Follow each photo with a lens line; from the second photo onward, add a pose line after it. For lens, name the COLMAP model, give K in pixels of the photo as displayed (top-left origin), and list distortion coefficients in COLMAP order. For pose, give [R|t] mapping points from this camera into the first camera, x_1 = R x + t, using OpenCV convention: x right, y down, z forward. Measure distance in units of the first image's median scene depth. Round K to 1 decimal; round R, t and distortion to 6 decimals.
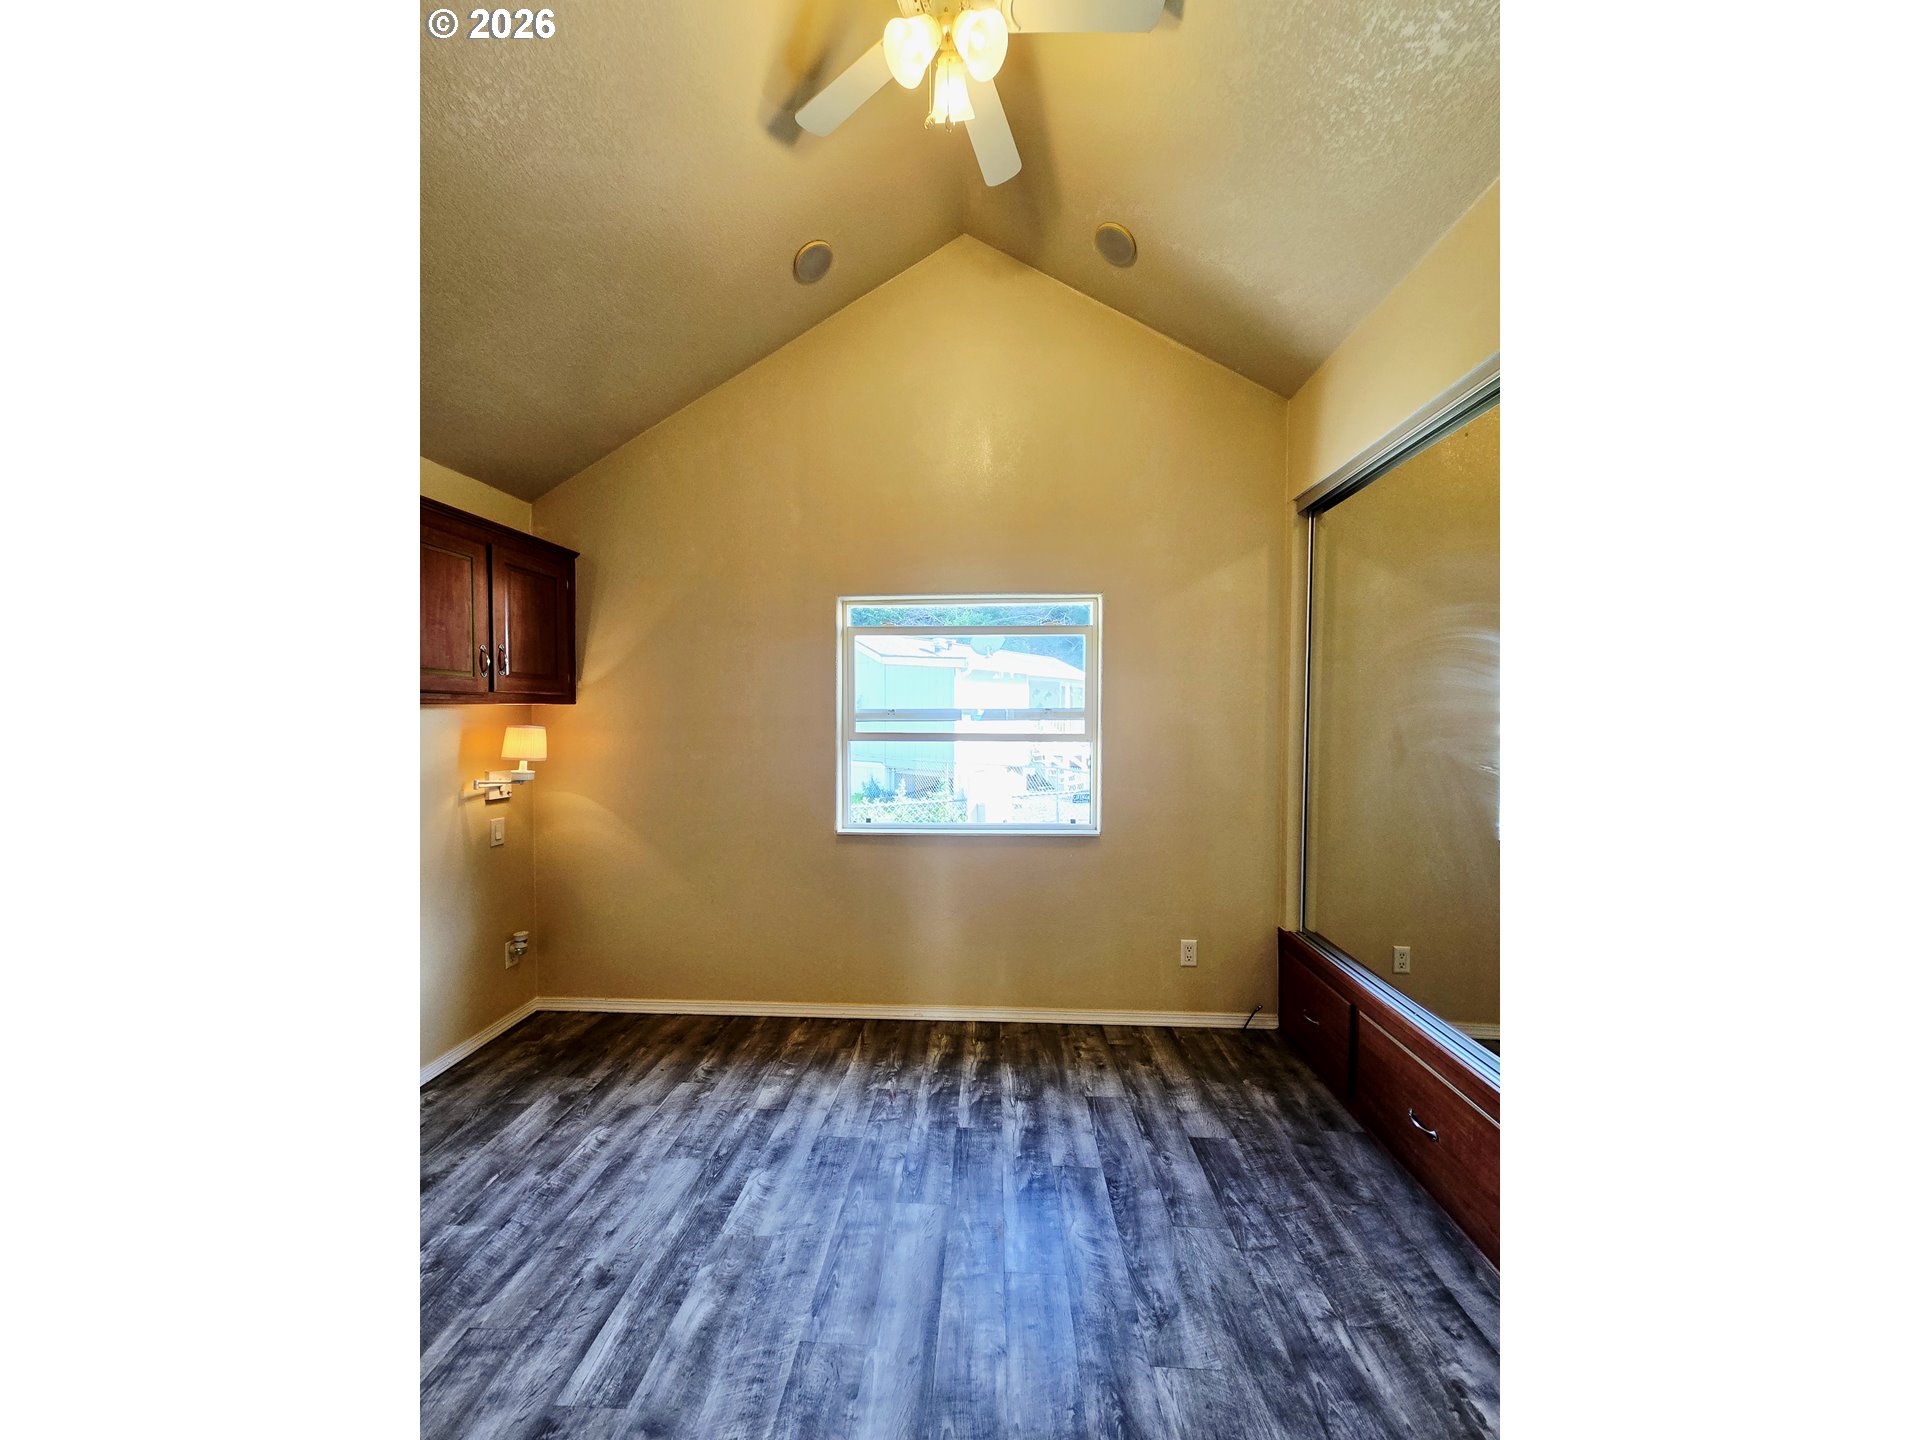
lens RADIAL K [[598.5, 0, 965.2], [0, 598.5, 717.1], [0, 0, 1]] dist [0.001649, 0.001107]
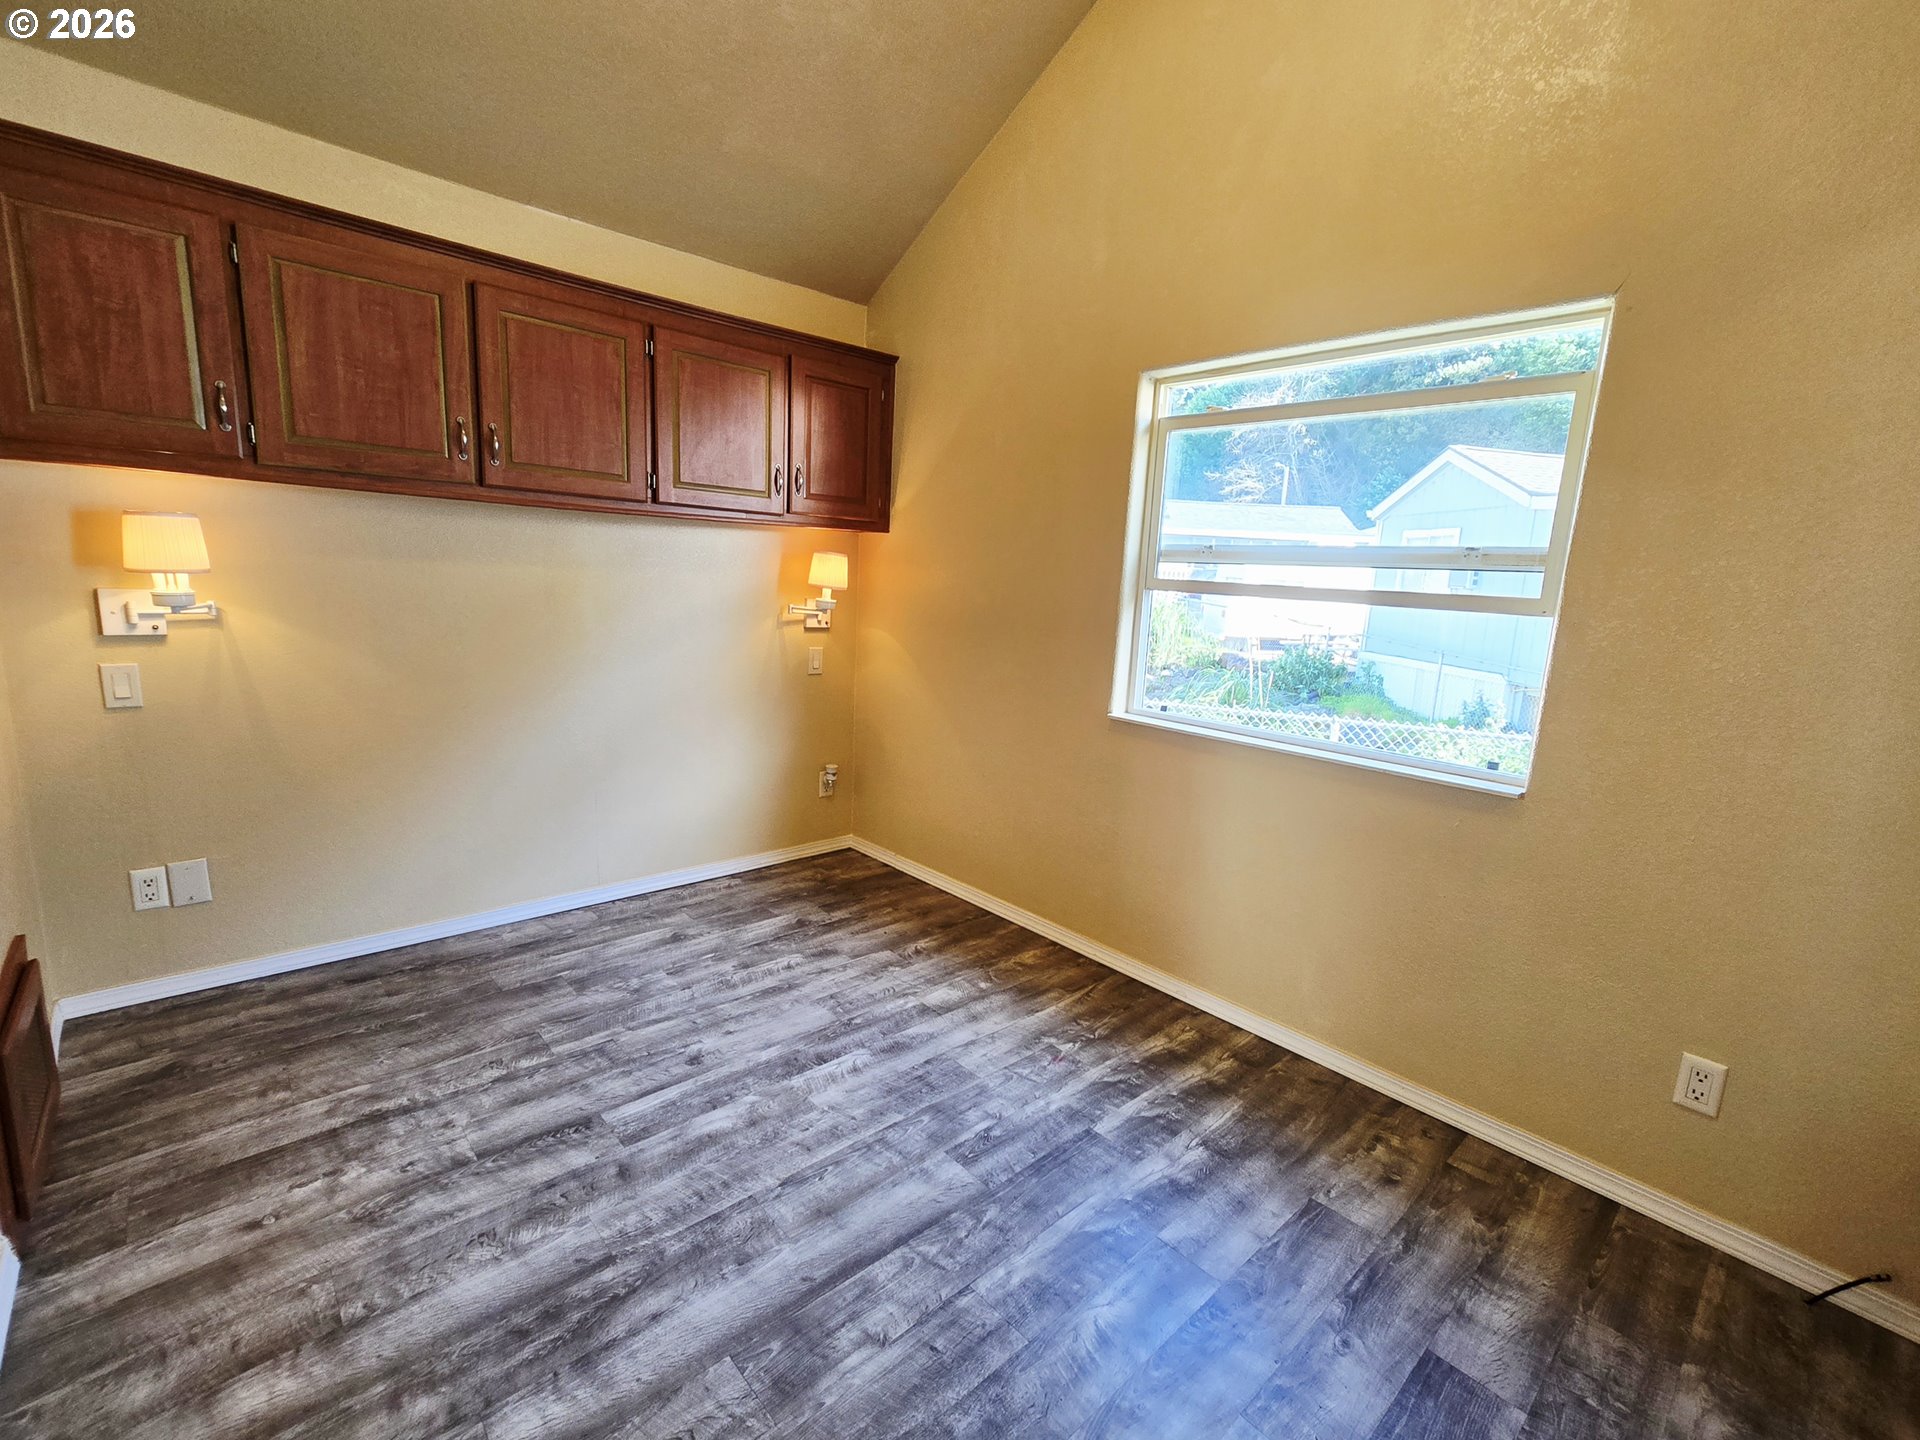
lens RADIAL K [[841.9, 0, 997.6], [0, 841.9, 708.2], [0, 0, 1]] dist [0.000196, 0.001277]
pose [[0.729477, 0.145322, -0.668389, 0.488671], [-0.053110, 0.986254, 0.156468, 0.043550], [0.681940, -0.078642, 0.727168, 0.233877]]
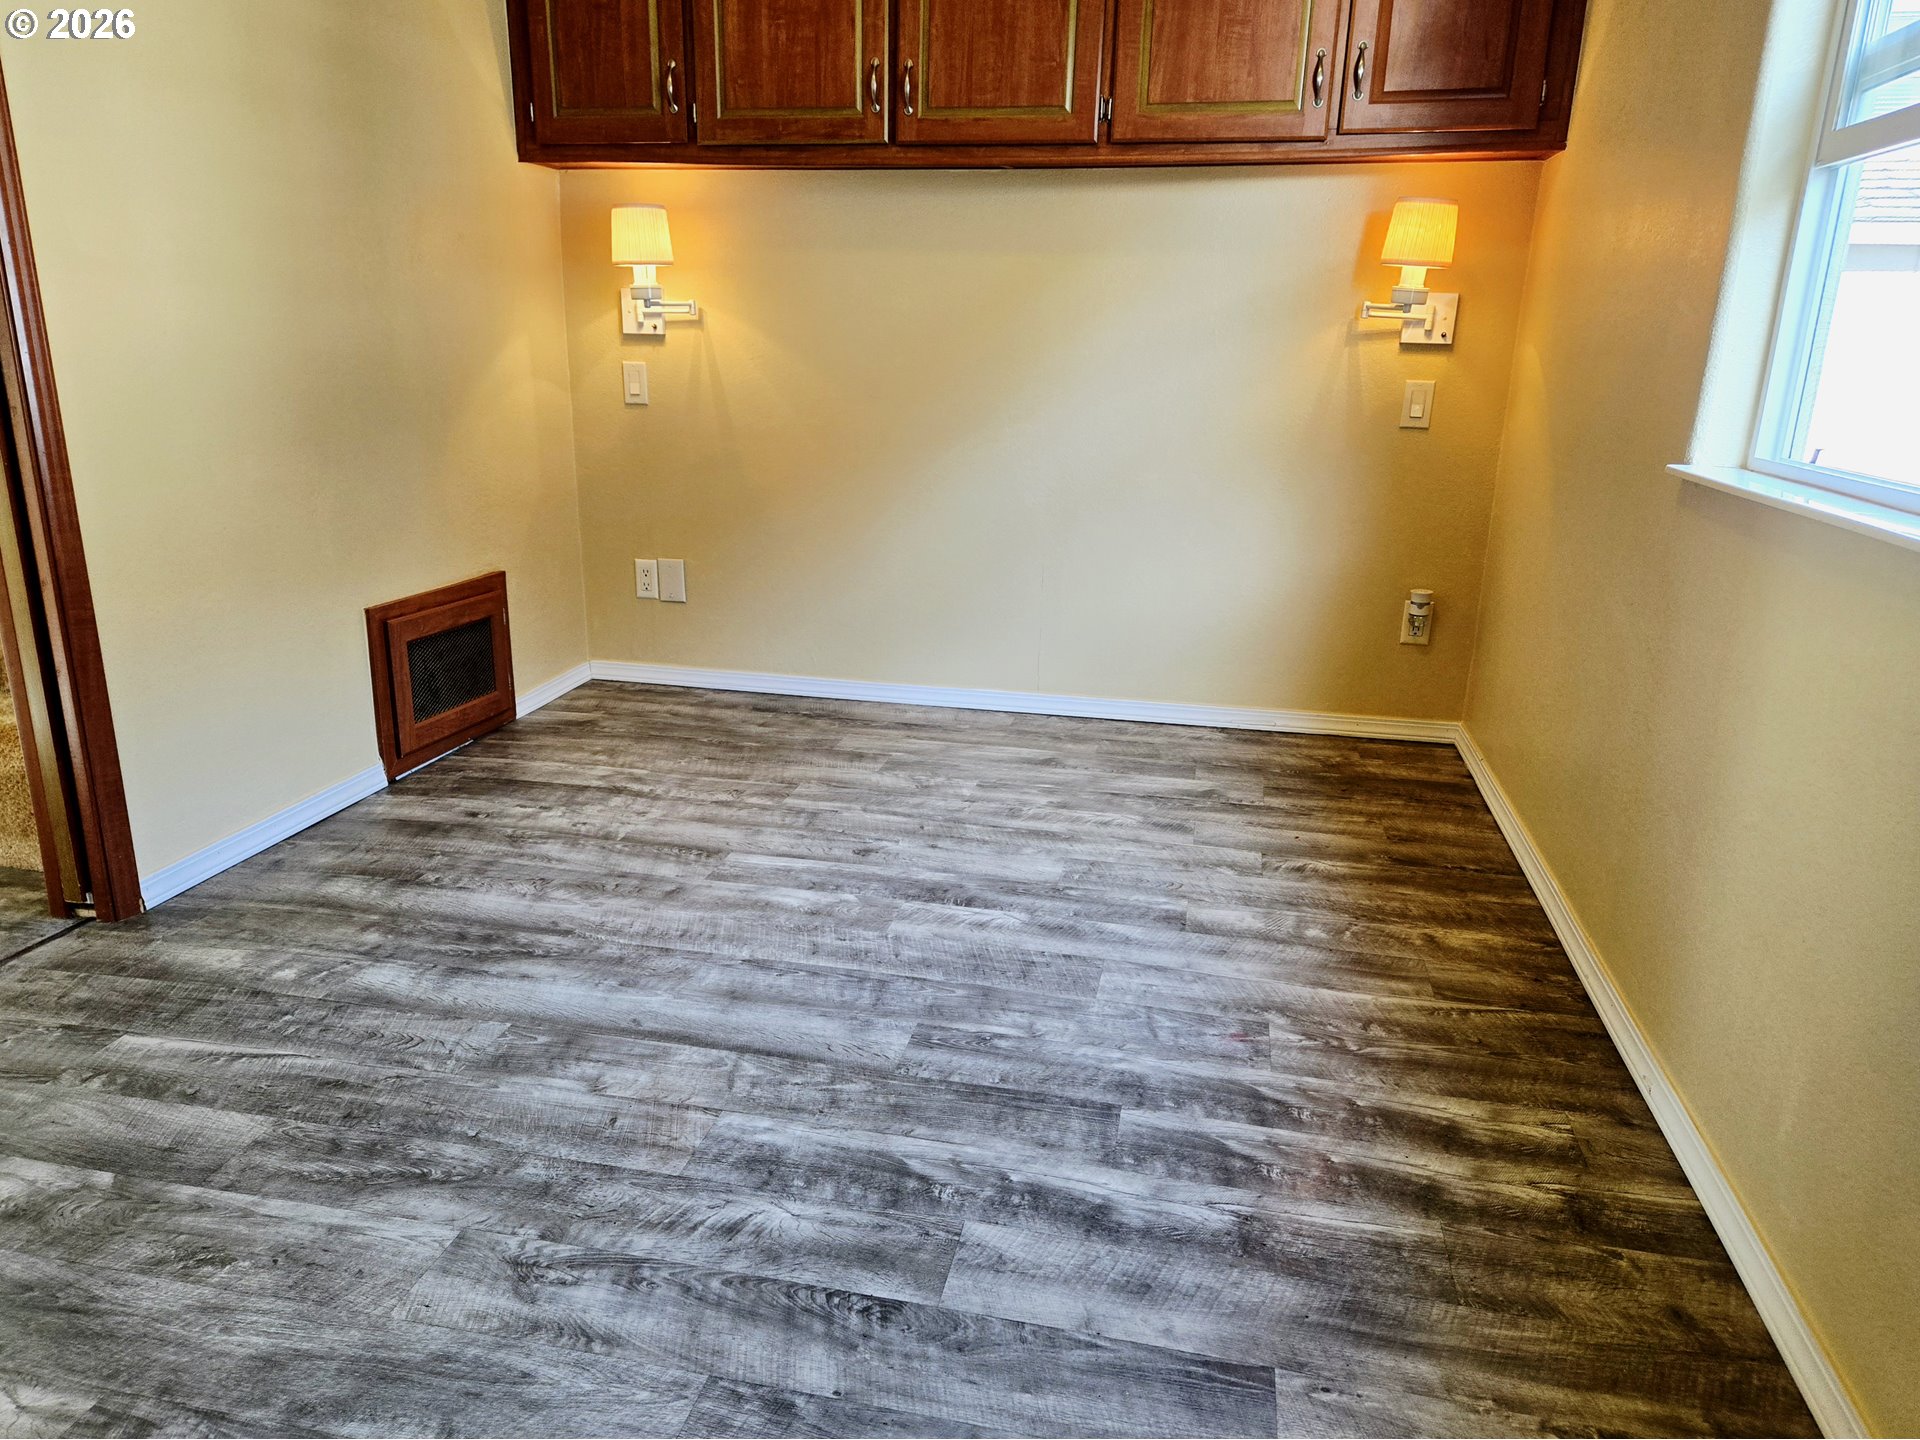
lens RADIAL K [[1370.2, 0, 956.2], [0, 1370.2, 734.0], [0, 0, 1]] dist [0.060265, -0.027356]
pose [[-0.158757, 0.268401, -0.950135, 0.814620], [-0.015815, 0.961525, 0.274261, 0.176093], [0.987191, 0.058567, -0.148404, 0.987546]]
